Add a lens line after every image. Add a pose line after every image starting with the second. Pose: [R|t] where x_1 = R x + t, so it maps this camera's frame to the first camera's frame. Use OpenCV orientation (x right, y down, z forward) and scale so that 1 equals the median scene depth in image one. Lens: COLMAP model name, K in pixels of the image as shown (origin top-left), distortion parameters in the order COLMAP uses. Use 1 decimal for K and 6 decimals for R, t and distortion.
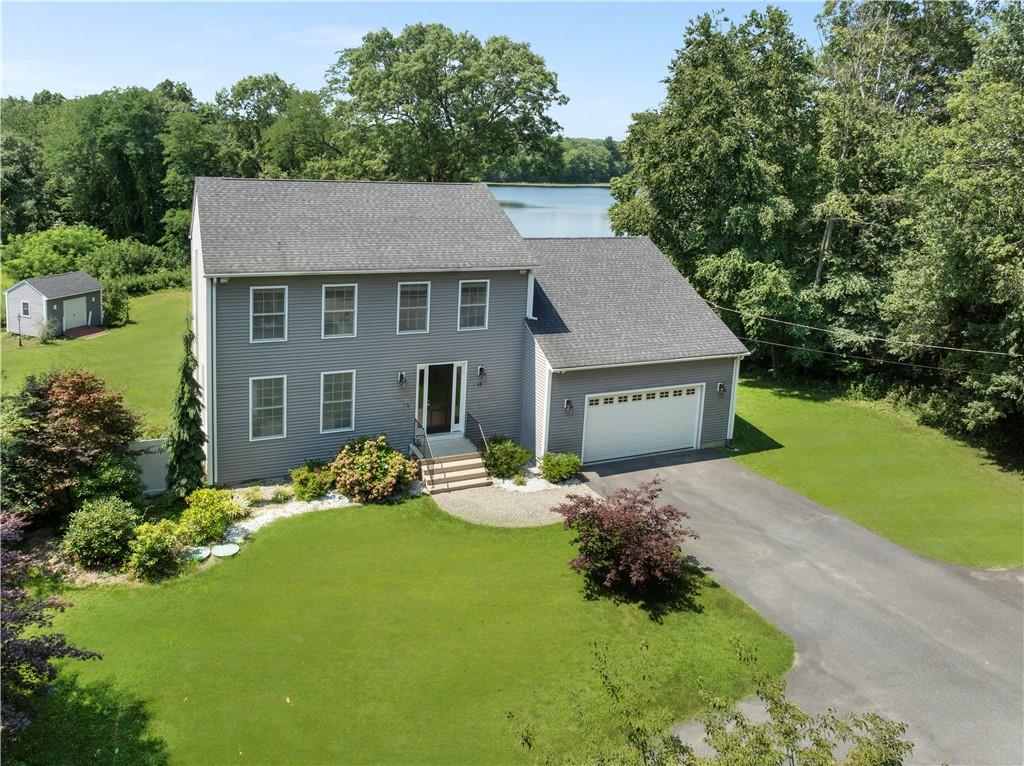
lens RADIAL K [[747.7, 0, 491.0], [0, 747.7, 250.1], [0, 0, 1]] dist [-0.048027, -0.003232]
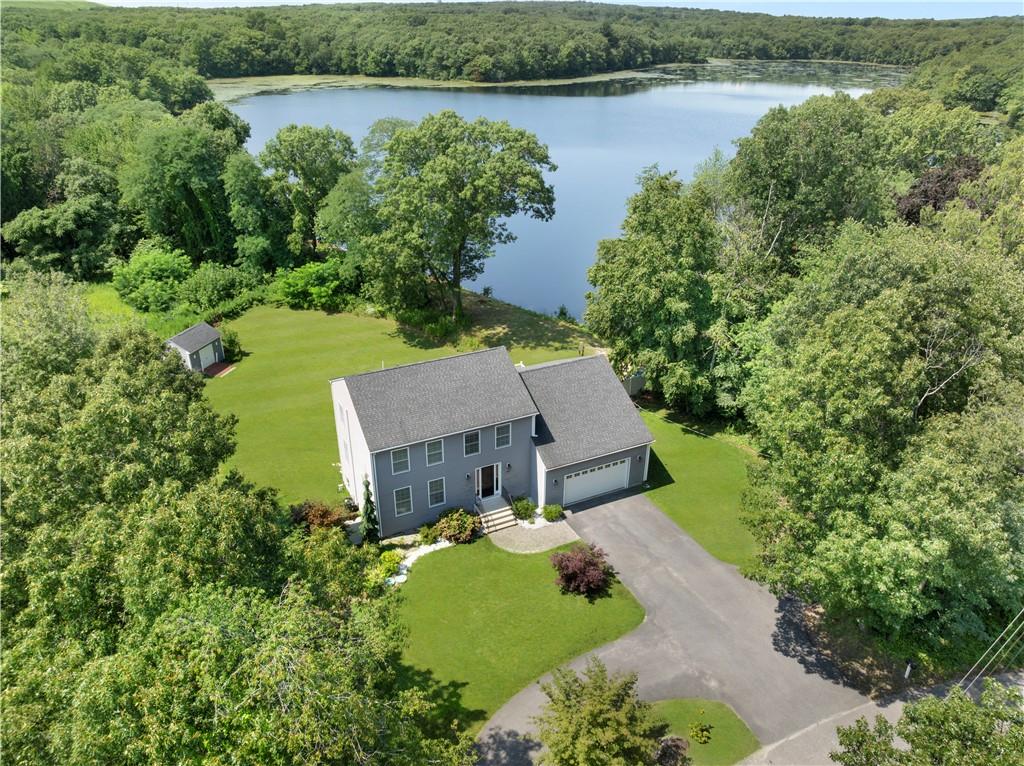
lens RADIAL K [[686.8, 0, 512.0], [0, 686.8, 383.0], [0, 0, 1]] dist [-0.062413, 0.027032]
pose [[0.998599, -0.051836, 0.010654, -0.013135], [0.045559, 0.944523, 0.325270, -0.618815], [-0.026924, -0.324329, 0.945561, -0.587279]]
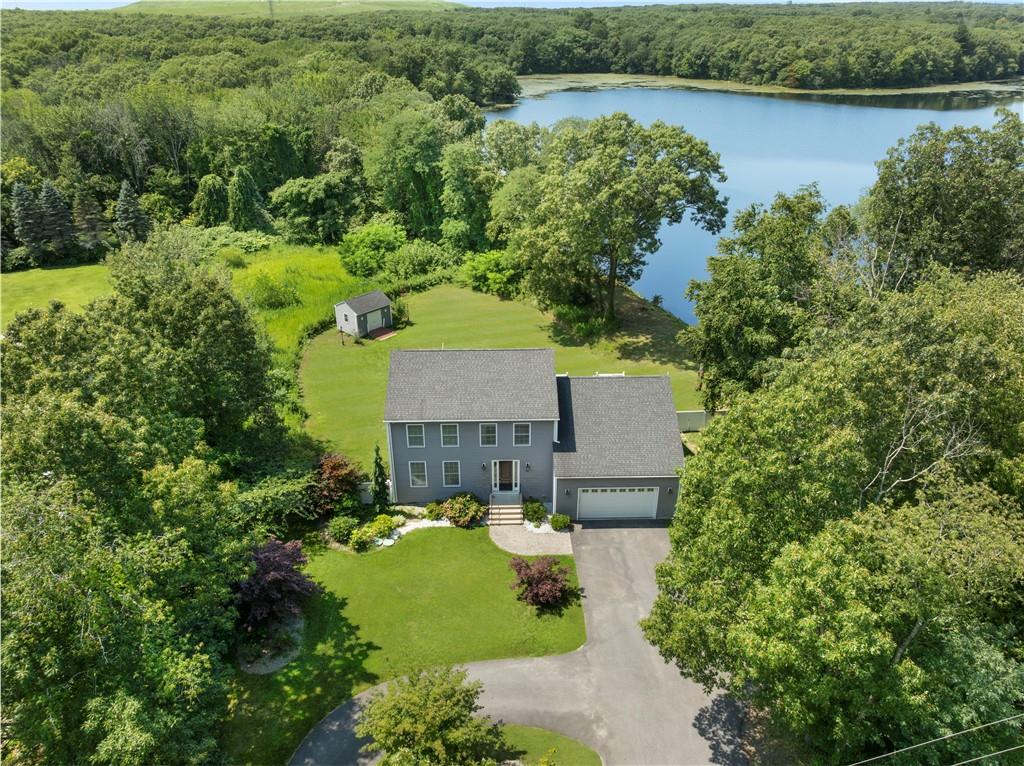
lens RADIAL K [[686.8, 0, 512.0], [0, 686.8, 383.0], [0, 0, 1]] dist [-0.062413, 0.027032]
pose [[0.927636, 0.130638, -0.349892, 0.551745], [-0.013460, 0.947915, 0.318238, -0.609644], [0.373242, -0.290499, 0.881079, -0.501421]]
